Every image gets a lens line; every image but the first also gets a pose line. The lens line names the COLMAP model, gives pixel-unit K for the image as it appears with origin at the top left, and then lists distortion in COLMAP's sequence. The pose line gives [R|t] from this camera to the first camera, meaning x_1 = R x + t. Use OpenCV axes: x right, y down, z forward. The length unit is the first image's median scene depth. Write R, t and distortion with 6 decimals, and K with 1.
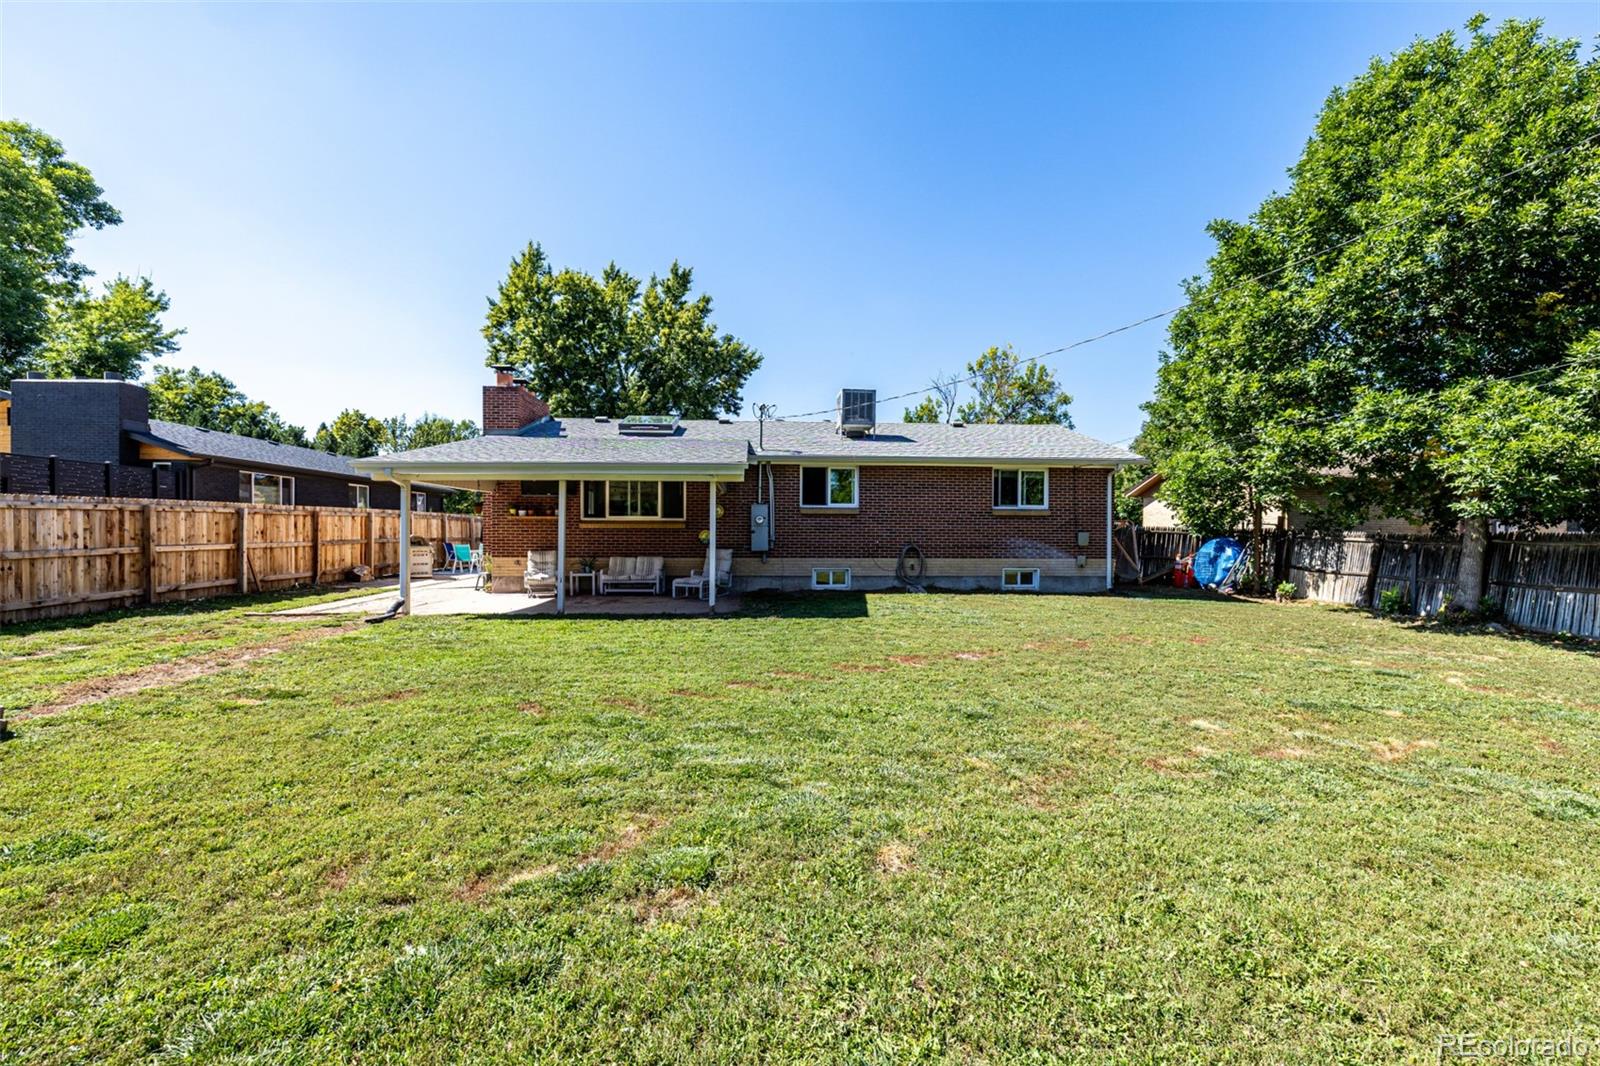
lens RADIAL K [[671.9, 0, 795.9], [0, 671.9, 529.0], [0, 0, 1]] dist [0.002164, 0.000050]
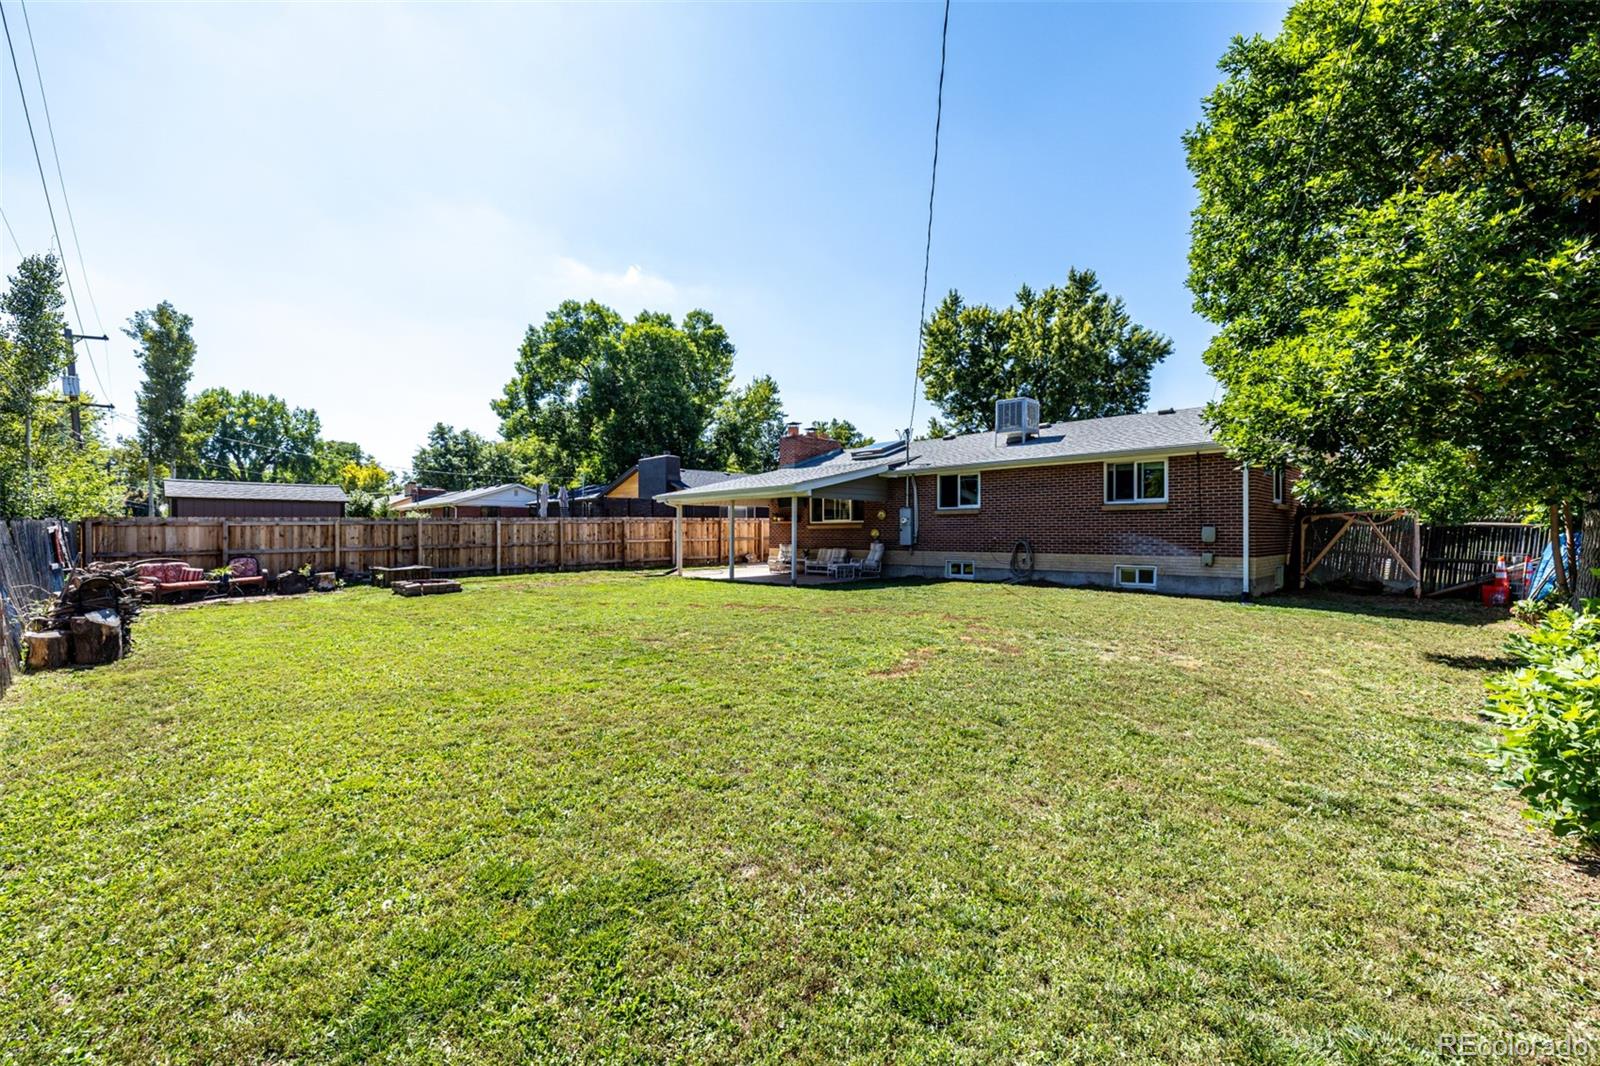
lens RADIAL K [[671.9, 0, 795.9], [0, 671.9, 529.0], [0, 0, 1]] dist [0.002164, 0.000050]
pose [[0.655587, -0.011384, -0.755034, 0.680610], [0.009725, 0.999931, -0.006632, 0.007835], [0.755057, -0.002995, 0.655652, 0.013392]]
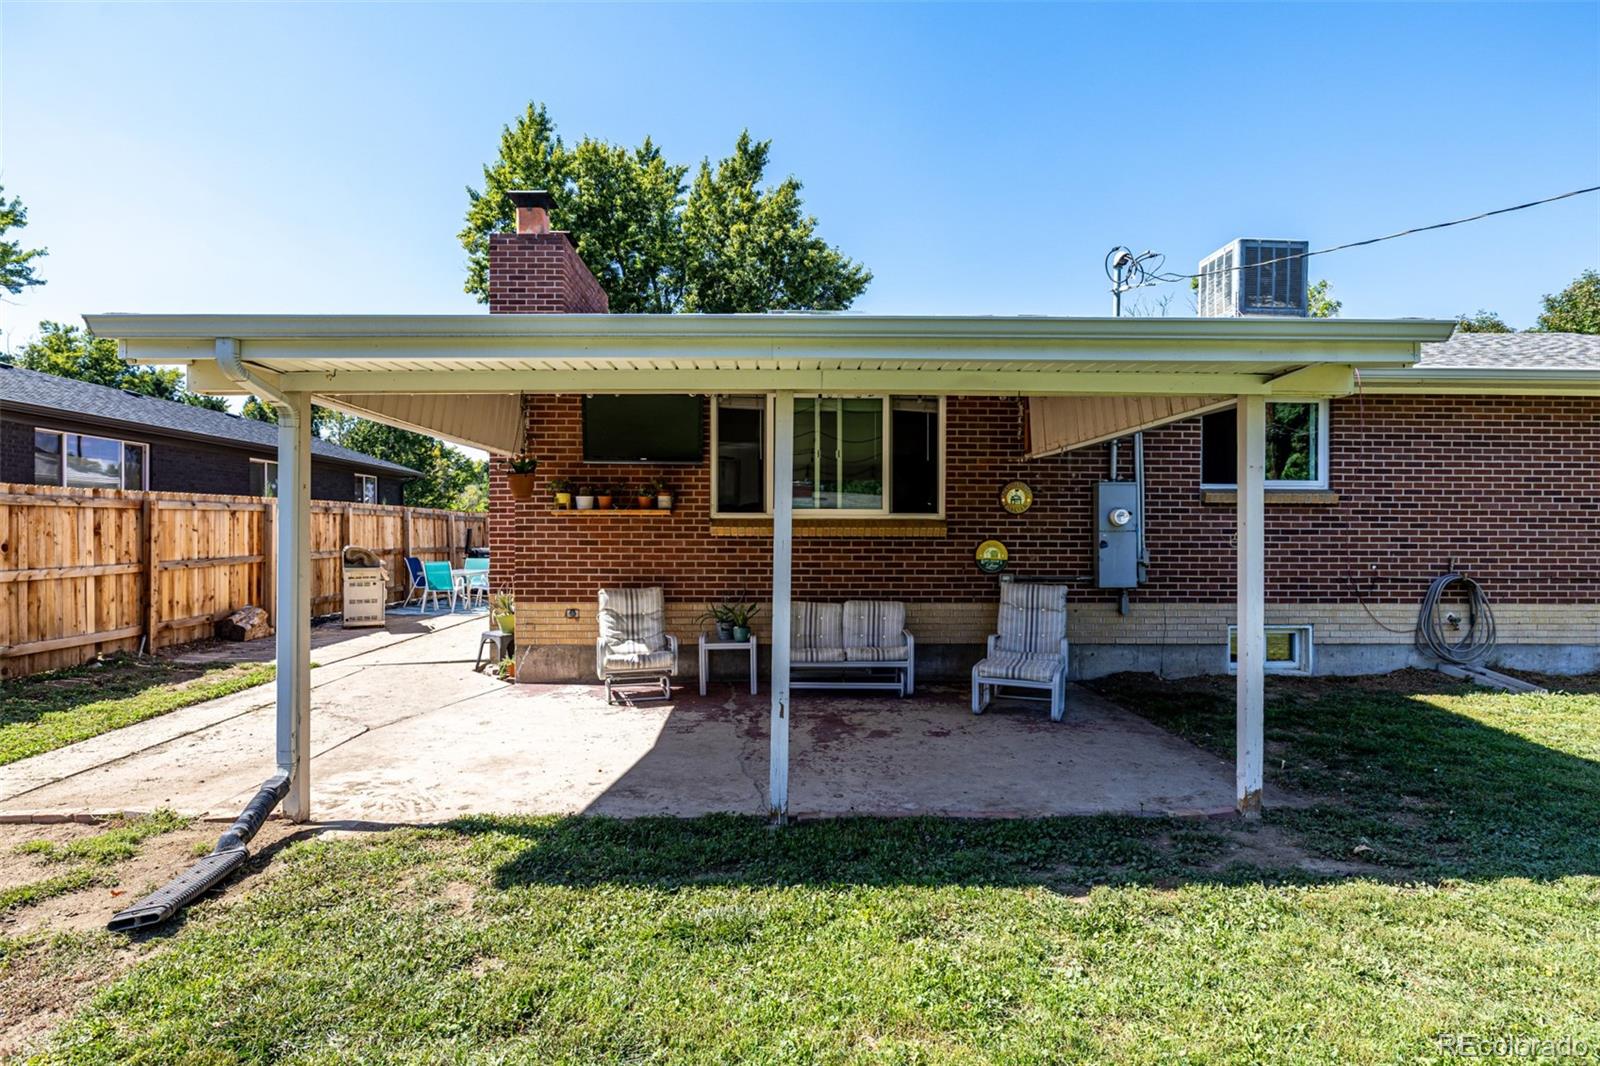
lens RADIAL K [[816.3, 0, 797.2], [0, 816.3, 526.2], [0, 0, 1]] dist [-0.000643, -0.000083]
pose [[0.999494, -0.001023, -0.031787, -0.218288], [0.000939, 0.999996, -0.002639, -0.005723], [0.031790, 0.002607, 0.999491, 0.409239]]
